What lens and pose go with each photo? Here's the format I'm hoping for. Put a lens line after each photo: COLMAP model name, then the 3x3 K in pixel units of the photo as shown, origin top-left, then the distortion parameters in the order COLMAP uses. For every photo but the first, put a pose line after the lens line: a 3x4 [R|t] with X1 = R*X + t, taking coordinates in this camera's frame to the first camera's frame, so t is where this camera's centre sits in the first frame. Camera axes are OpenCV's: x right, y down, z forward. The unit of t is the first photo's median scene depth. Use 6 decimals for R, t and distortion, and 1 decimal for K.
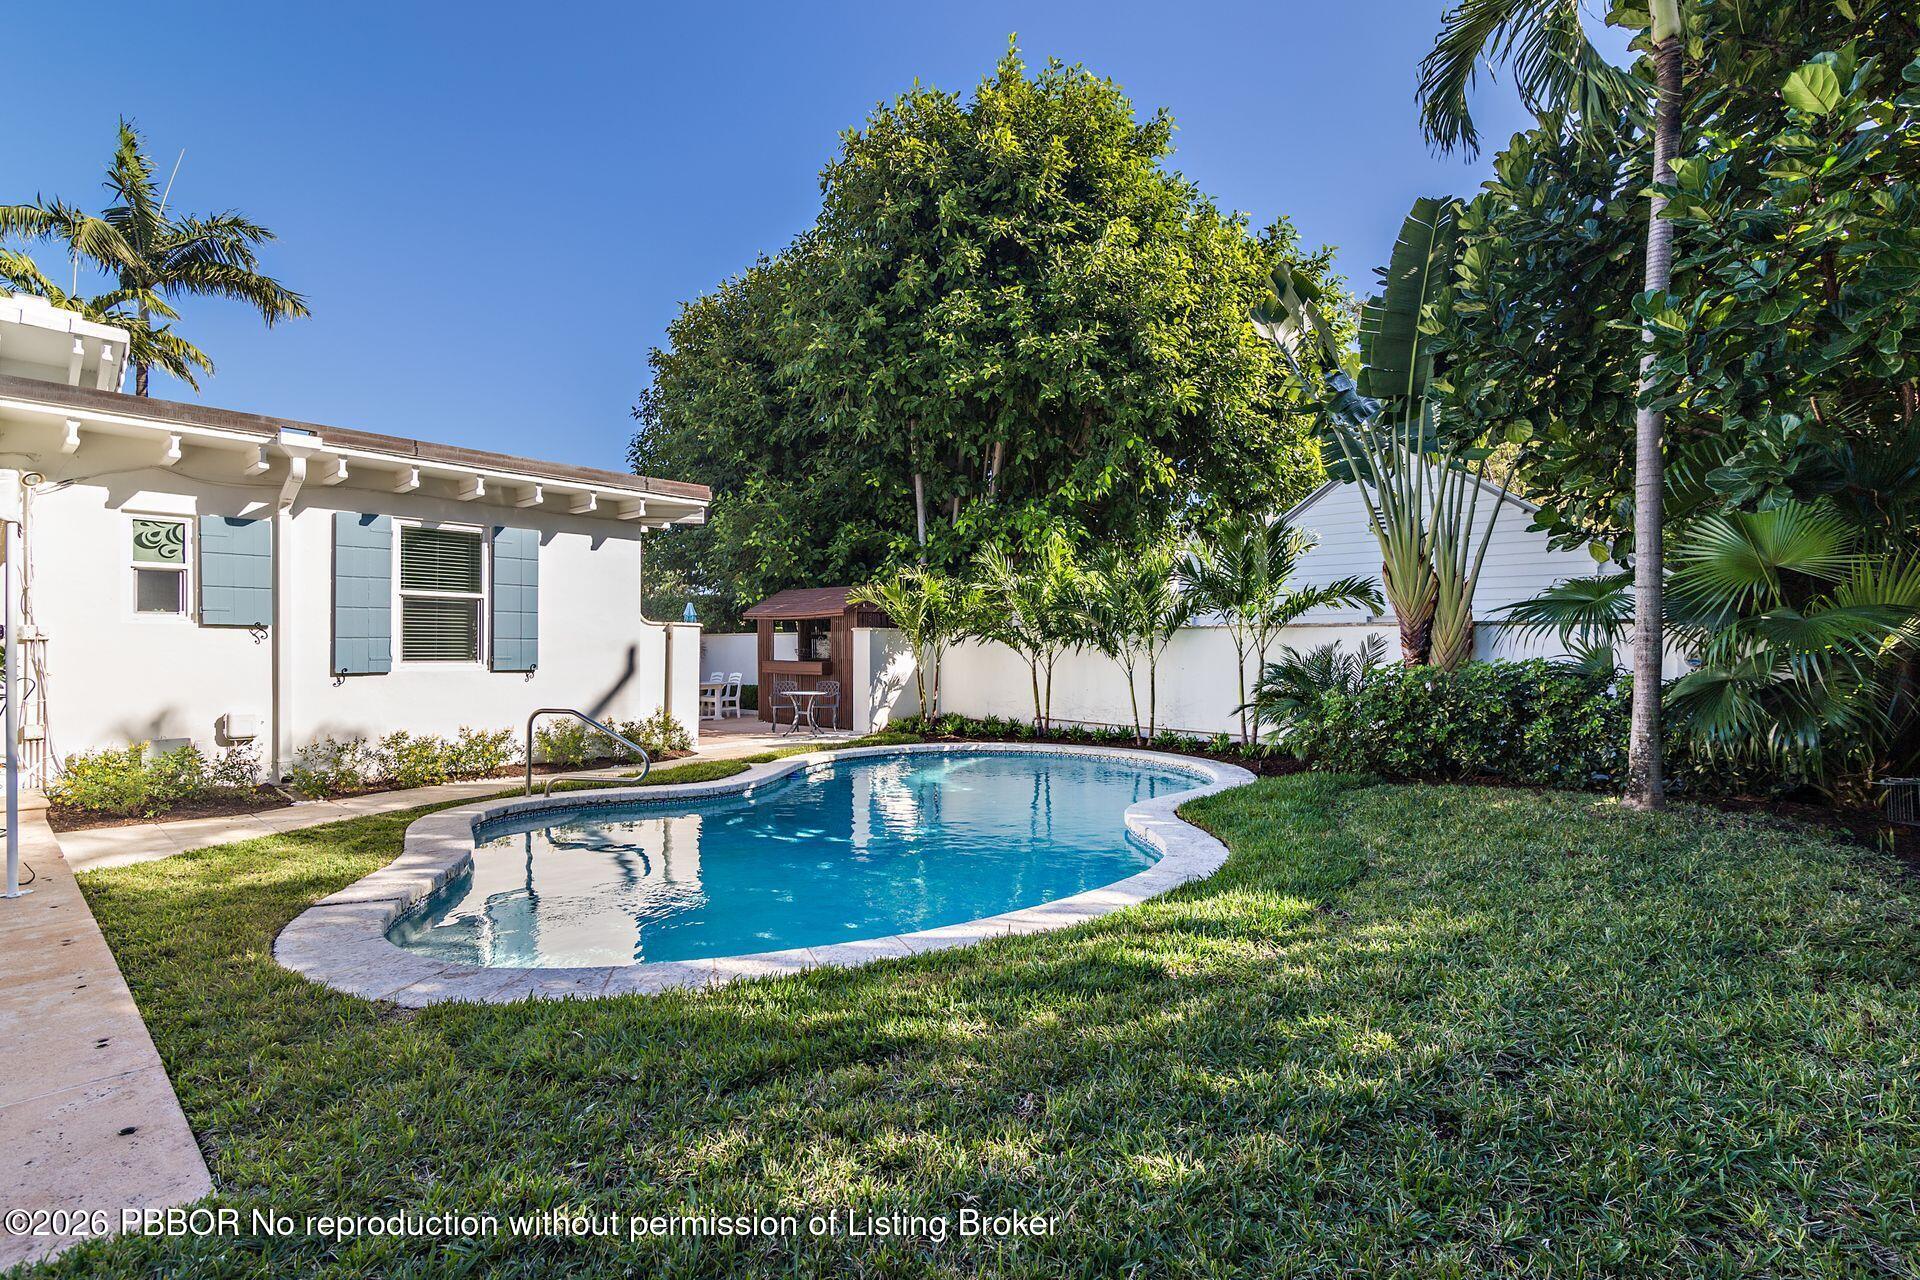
lens RADIAL K [[883.8, 0, 952.7], [0, 883.8, 649.6], [0, 0, 1]] dist [0.000571, 0.000694]
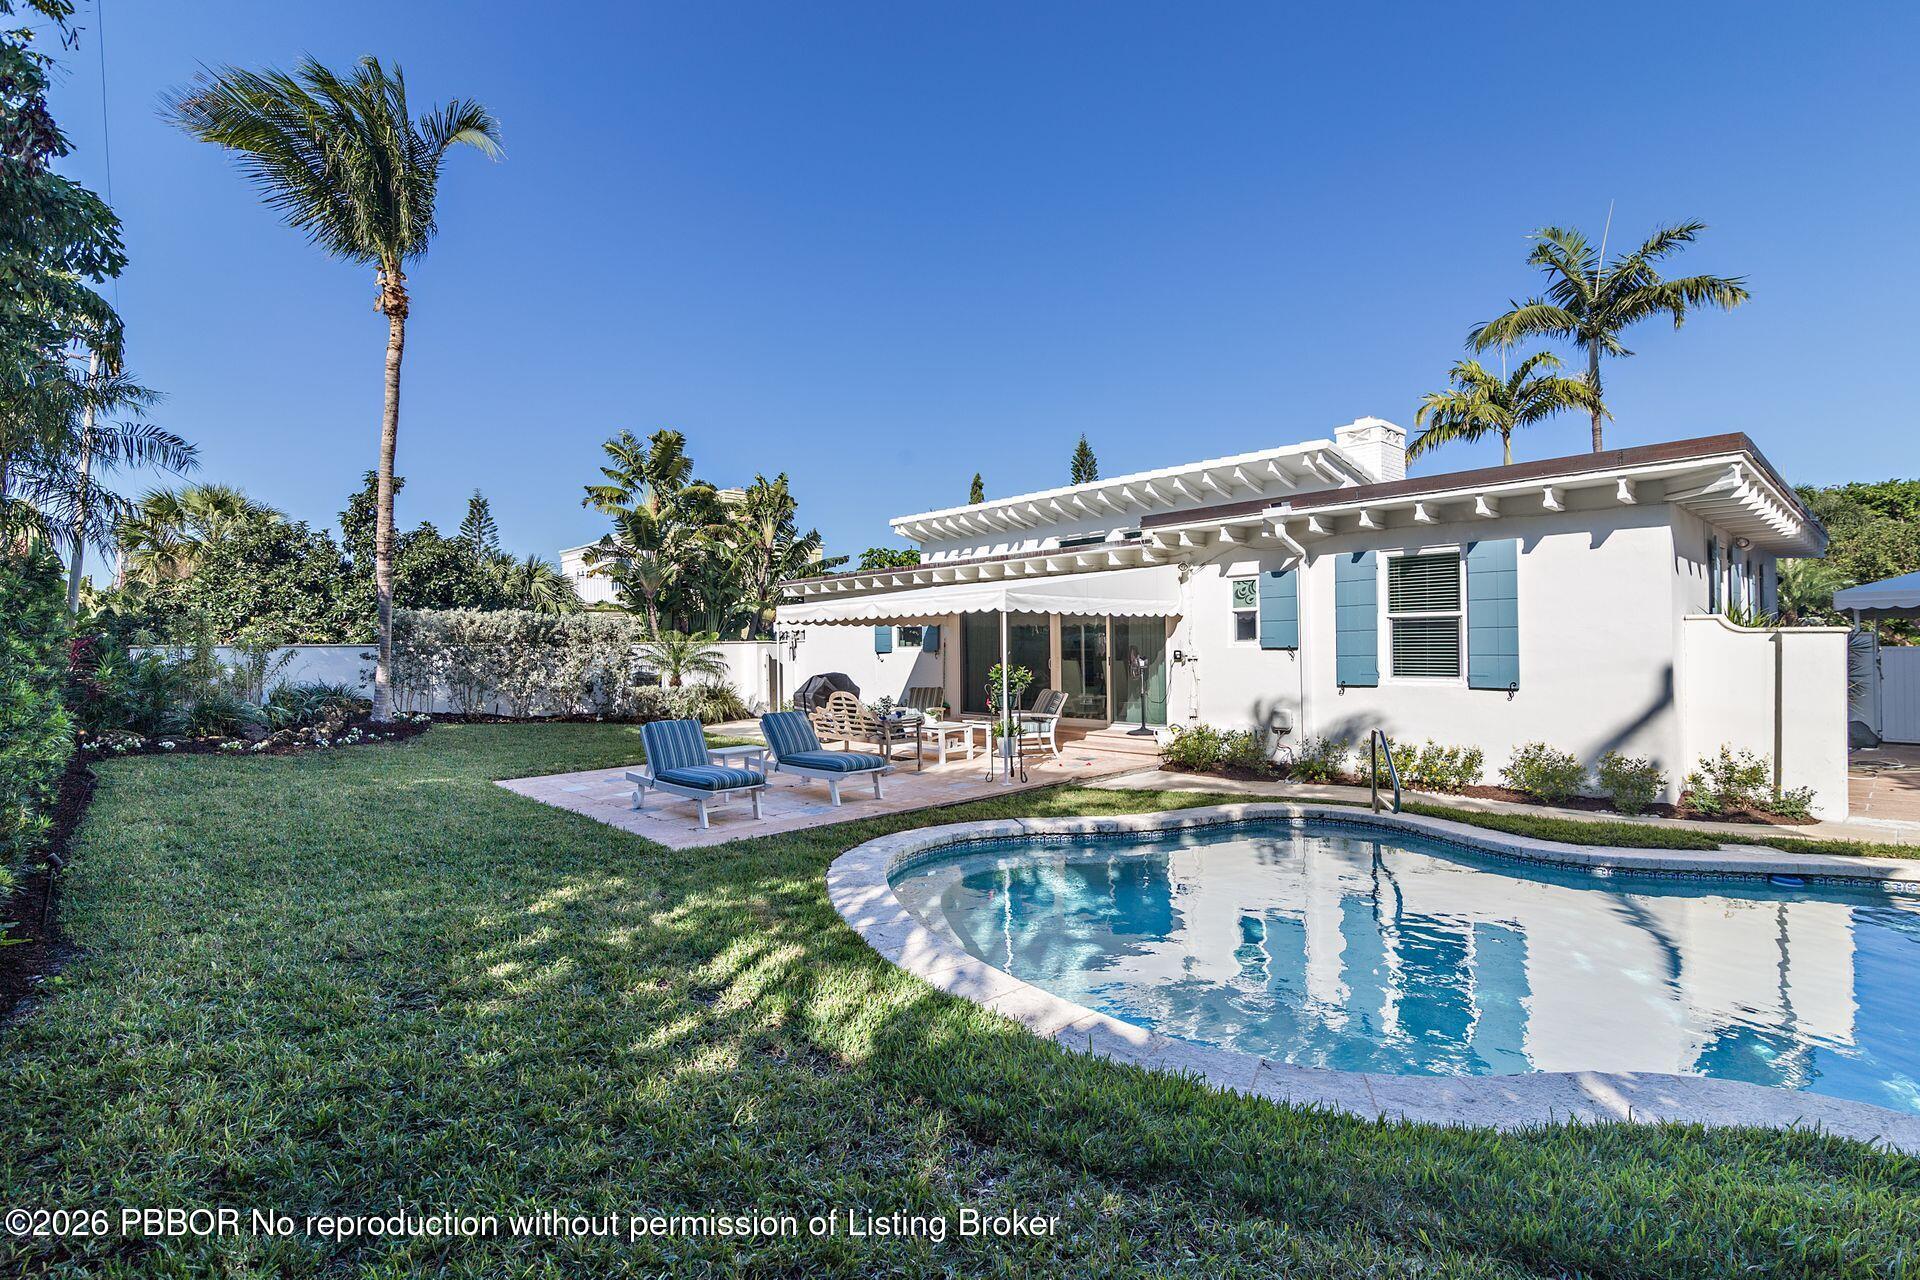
lens RADIAL K [[883.8, 0, 952.7], [0, 883.8, 649.6], [0, 0, 1]] dist [0.000571, 0.000694]
pose [[-0.123977, 0.000782, -0.992285, 0.479487], [0.007089, 0.999975, -0.000098, -0.020712], [0.992260, -0.007047, -0.123979, 0.486713]]
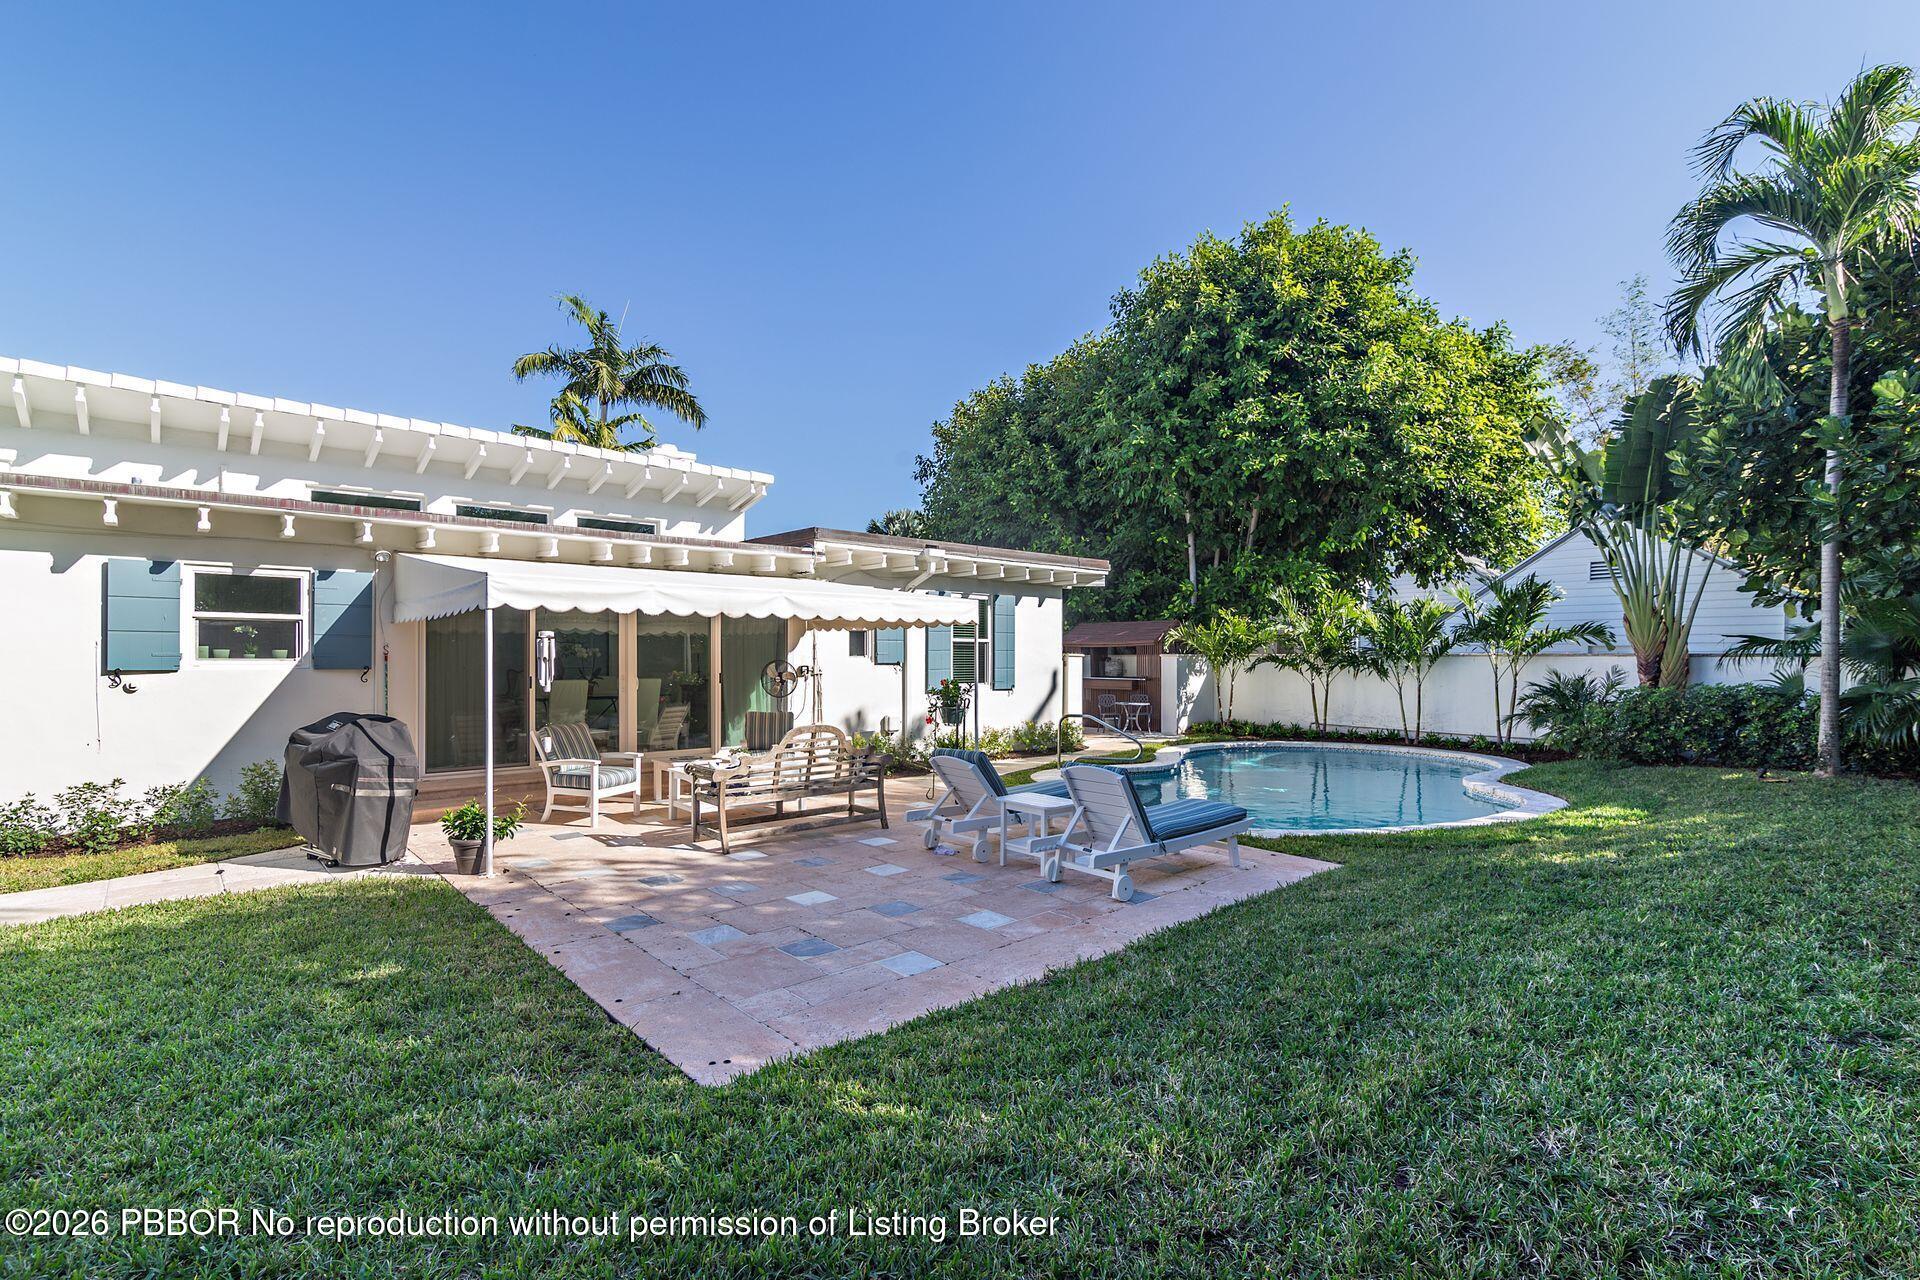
lens RADIAL K [[875.3, 0, 956.9], [0, 875.3, 660.0], [0, 0, 1]] dist [-0.001129, 0.000266]
pose [[0.993539, -0.002619, -0.113463, -0.366224], [0.002837, 0.999994, 0.001759, -0.026078], [0.113458, -0.002069, 0.993541, -0.455122]]
